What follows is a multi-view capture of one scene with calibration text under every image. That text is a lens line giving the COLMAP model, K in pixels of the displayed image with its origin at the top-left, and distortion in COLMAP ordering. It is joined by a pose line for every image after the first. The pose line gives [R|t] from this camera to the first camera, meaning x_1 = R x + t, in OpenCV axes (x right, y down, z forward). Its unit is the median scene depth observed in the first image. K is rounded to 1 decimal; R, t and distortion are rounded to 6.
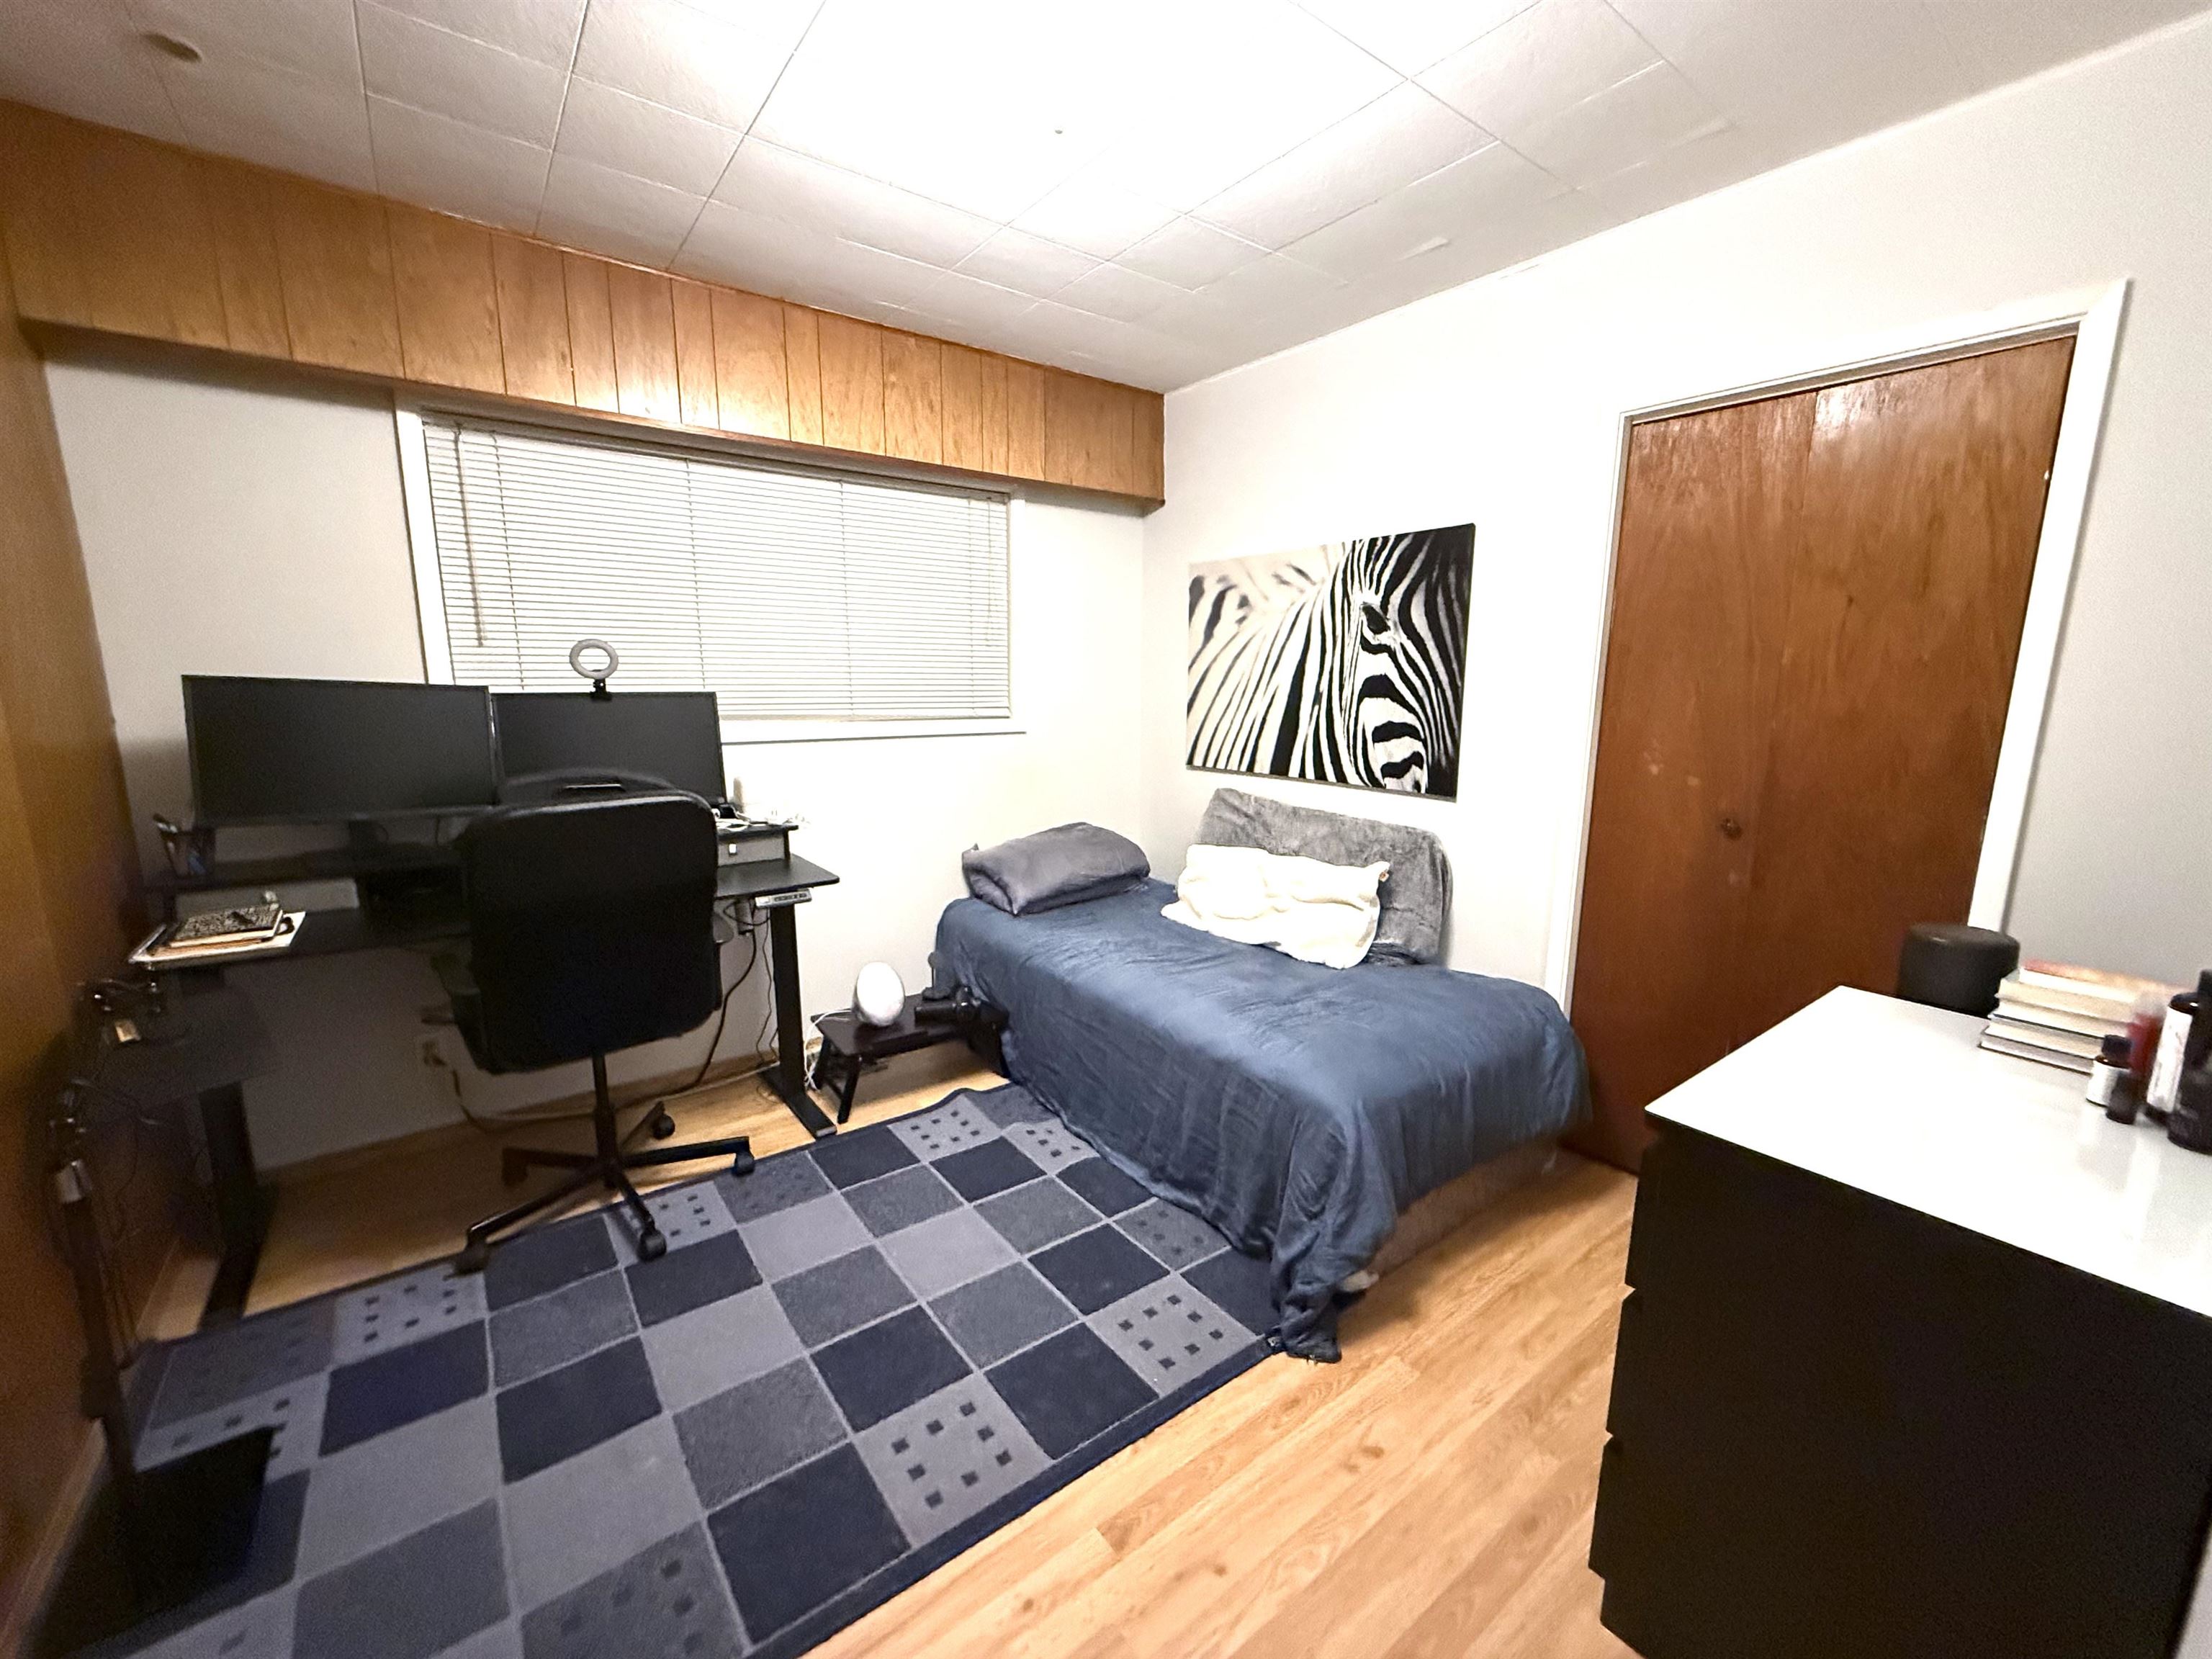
lens RADIAL K [[877.9, 0, 1104.9], [0, 877.9, 828.0], [0, 0, 1]] dist [-0.009850, 0.001026]
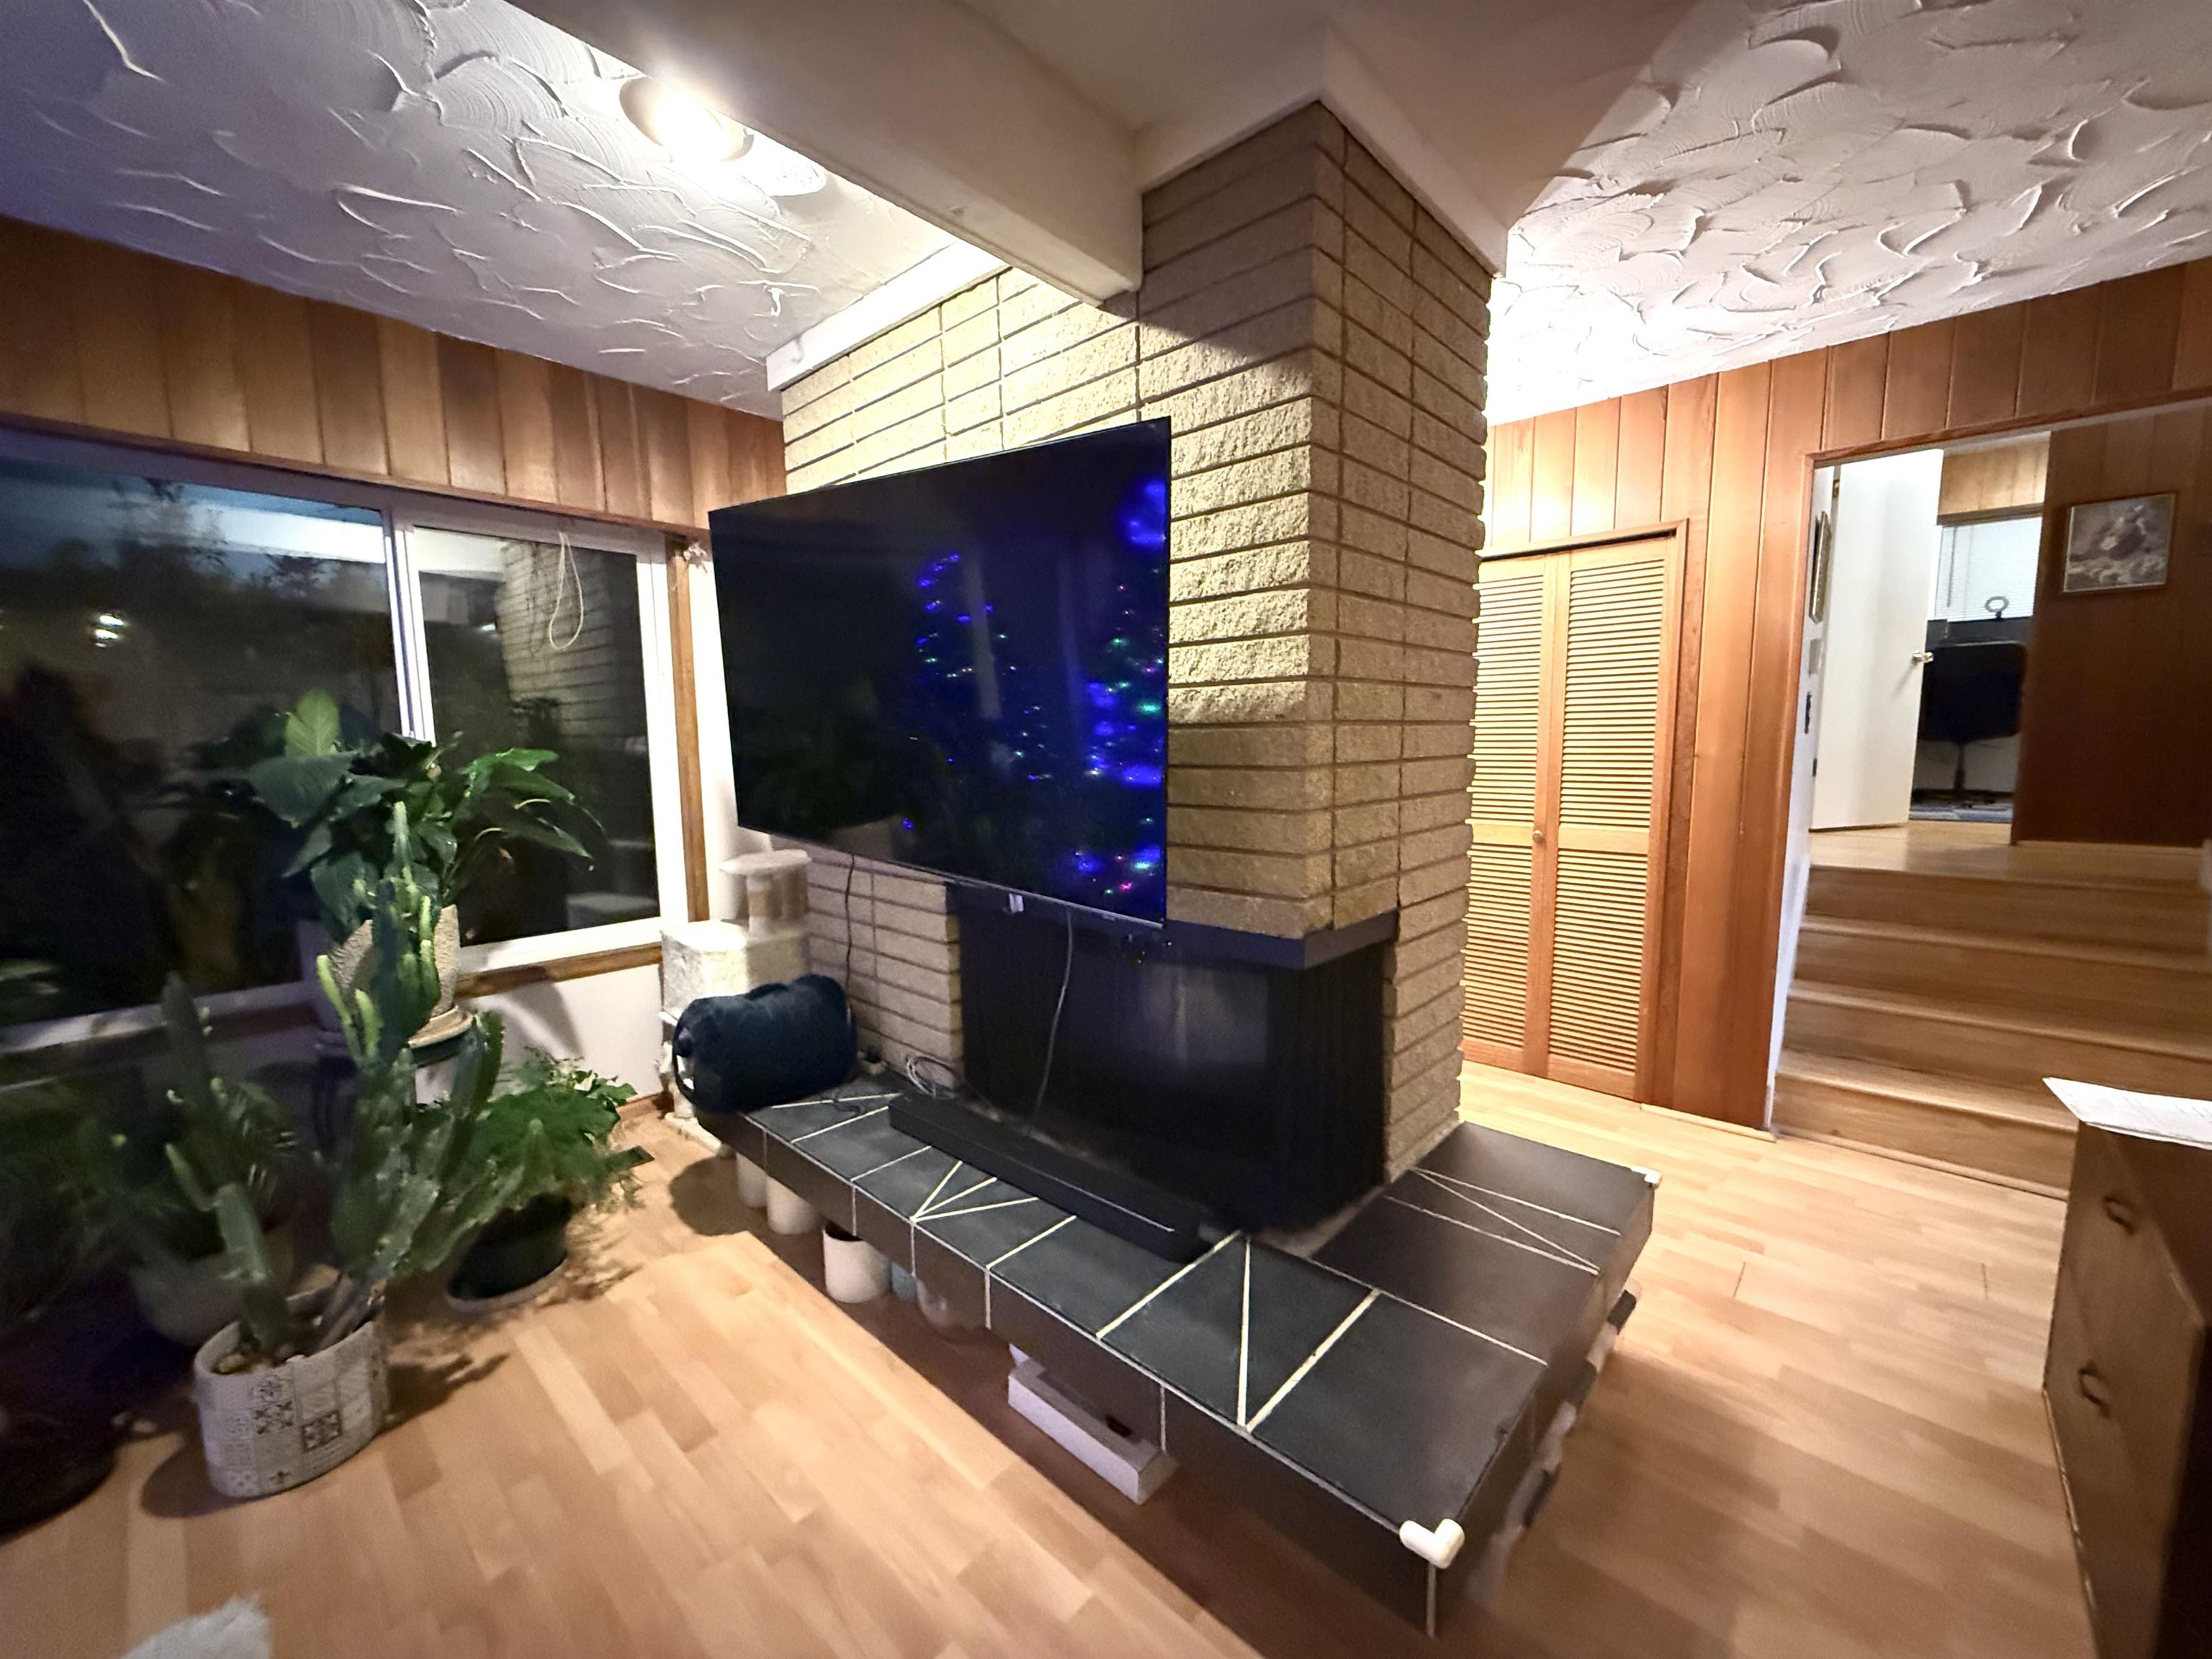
lens RADIAL K [[877.9, 0, 1093.0], [0, 877.9, 832.7], [0, 0, 1]] dist [-0.009850, 0.001026]
pose [[0.176195, 0.095335, -0.979728, 1.468883], [-0.151168, 0.986113, 0.068770, 0.674071], [0.972679, 0.135986, 0.188160, -1.914892]]
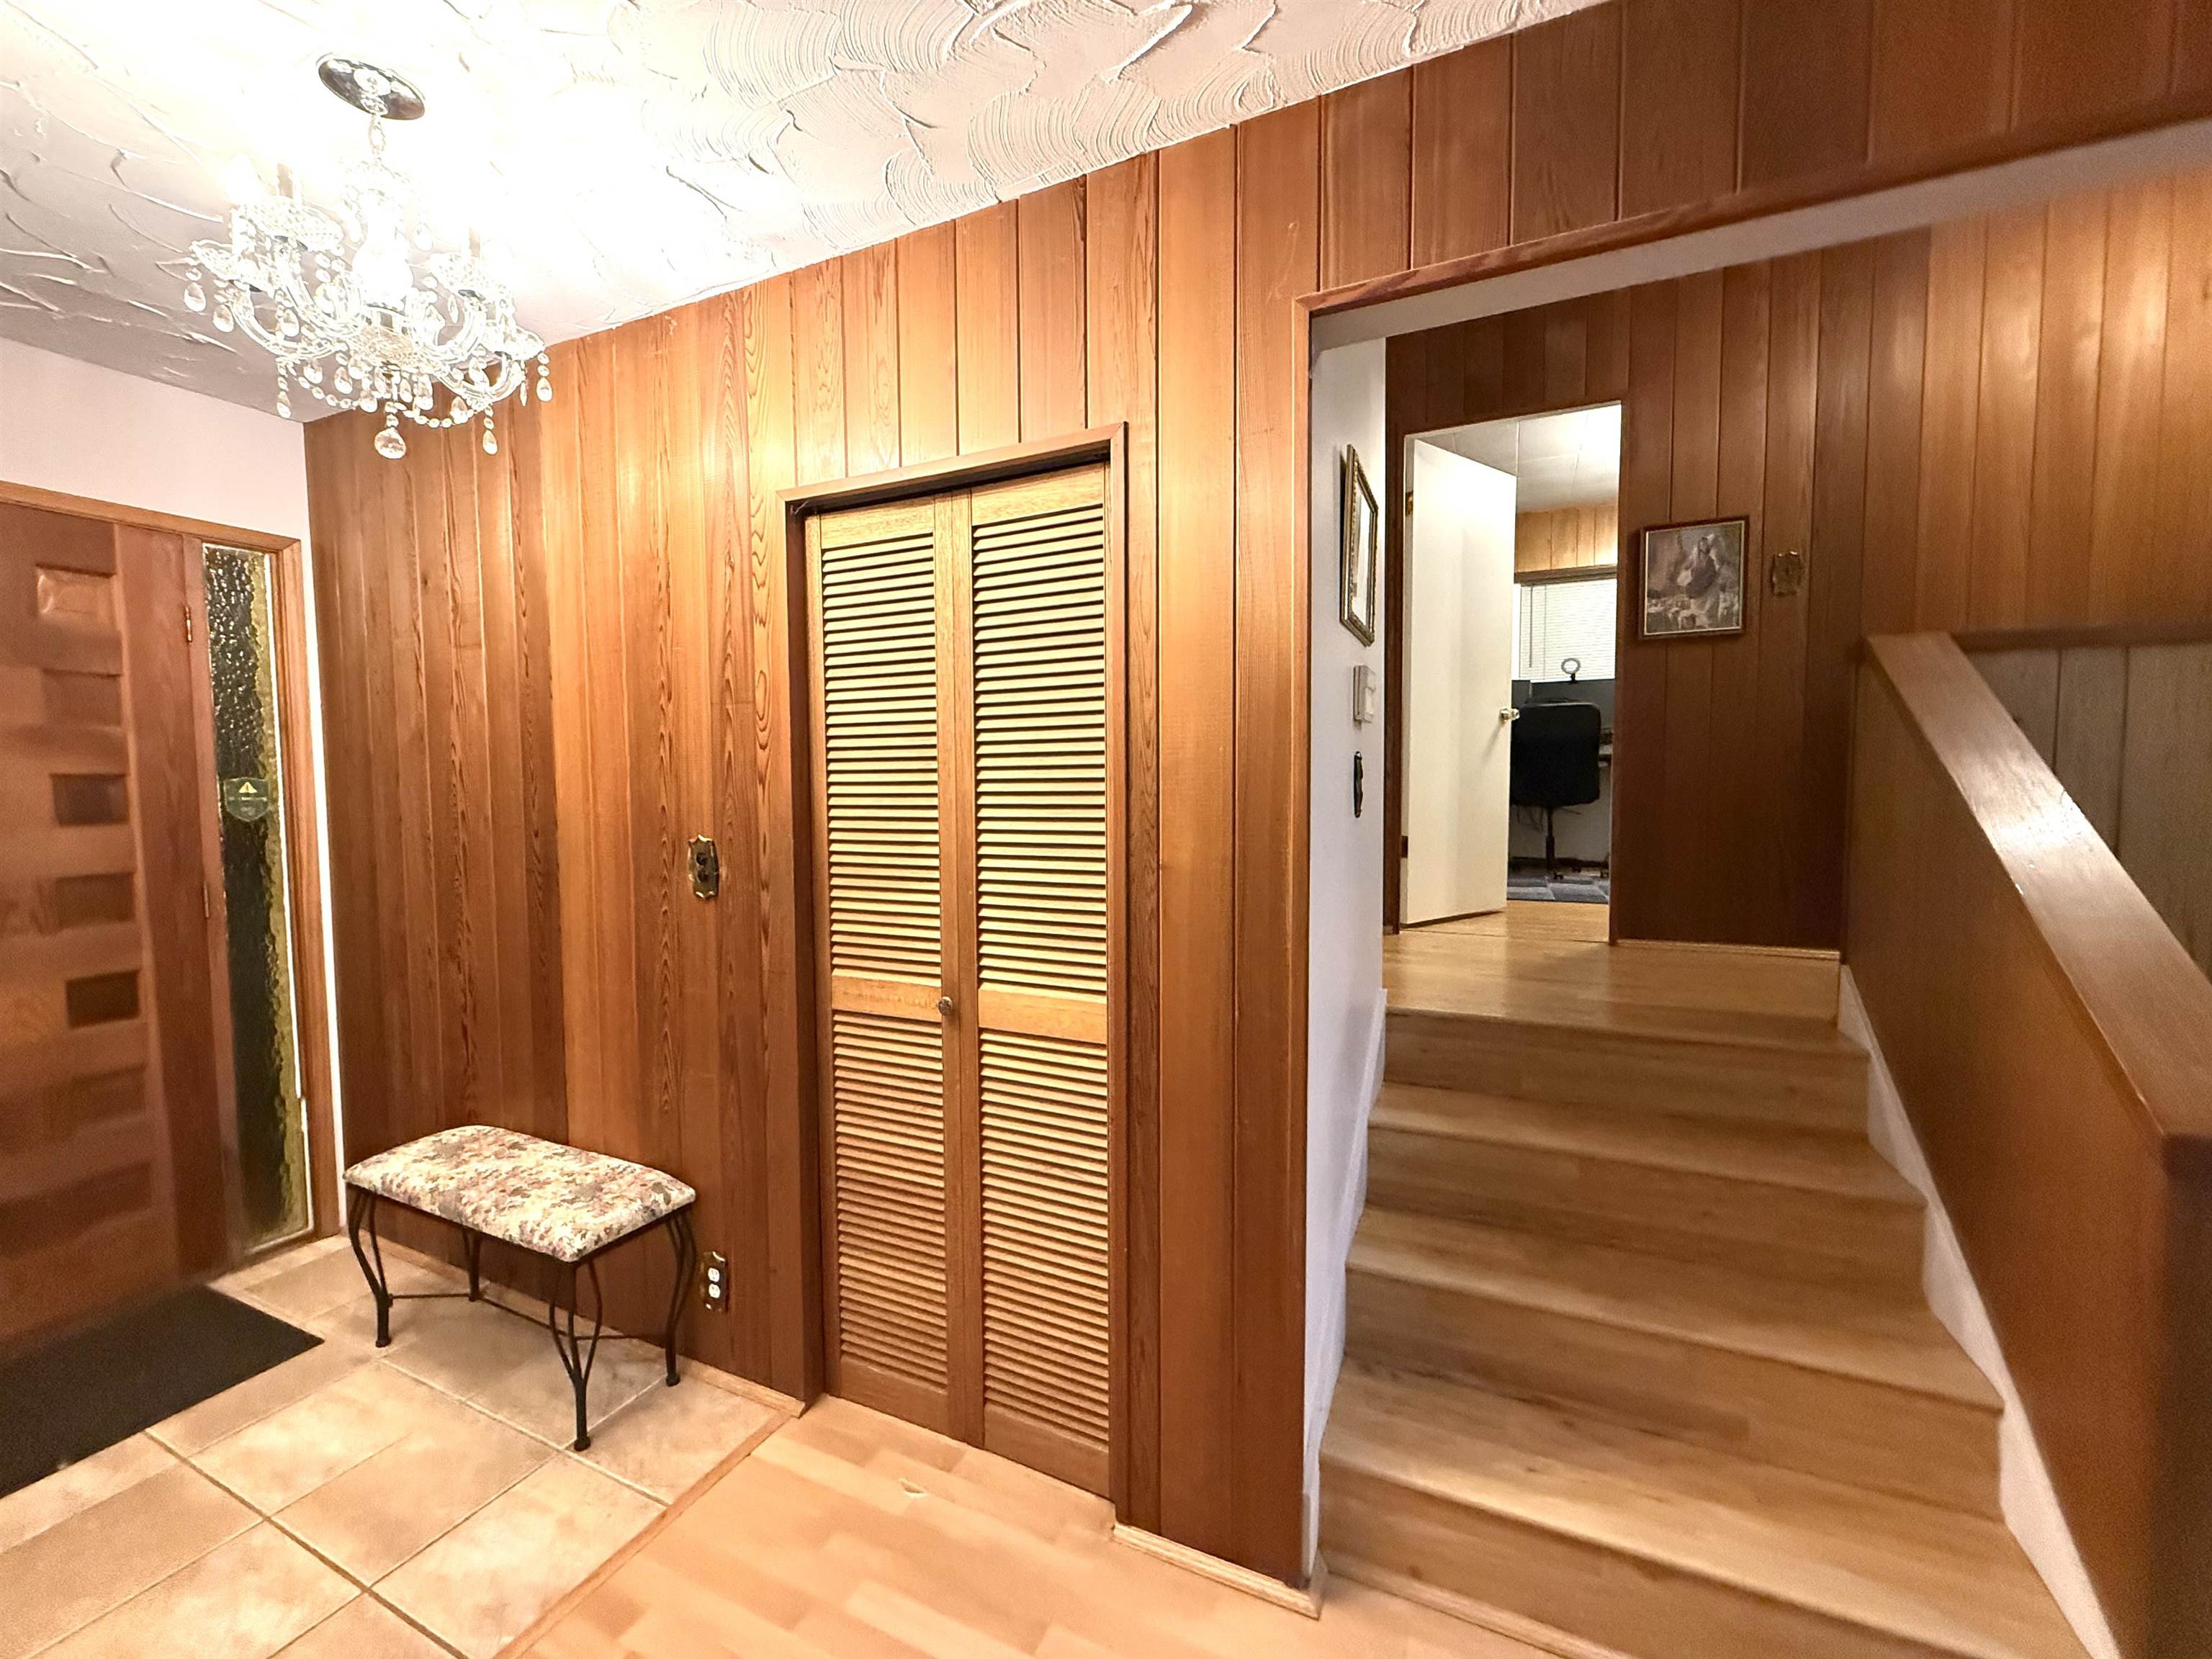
lens RADIAL K [[877.9, 0, 1101.3], [0, 877.9, 829.9], [0, 0, 1]] dist [-0.009850, 0.001026]
pose [[0.471464, 0.029660, -0.881386, 0.953572], [-0.136013, 0.989922, -0.039443, 0.527596], [0.871333, 0.138476, 0.470747, -1.219067]]
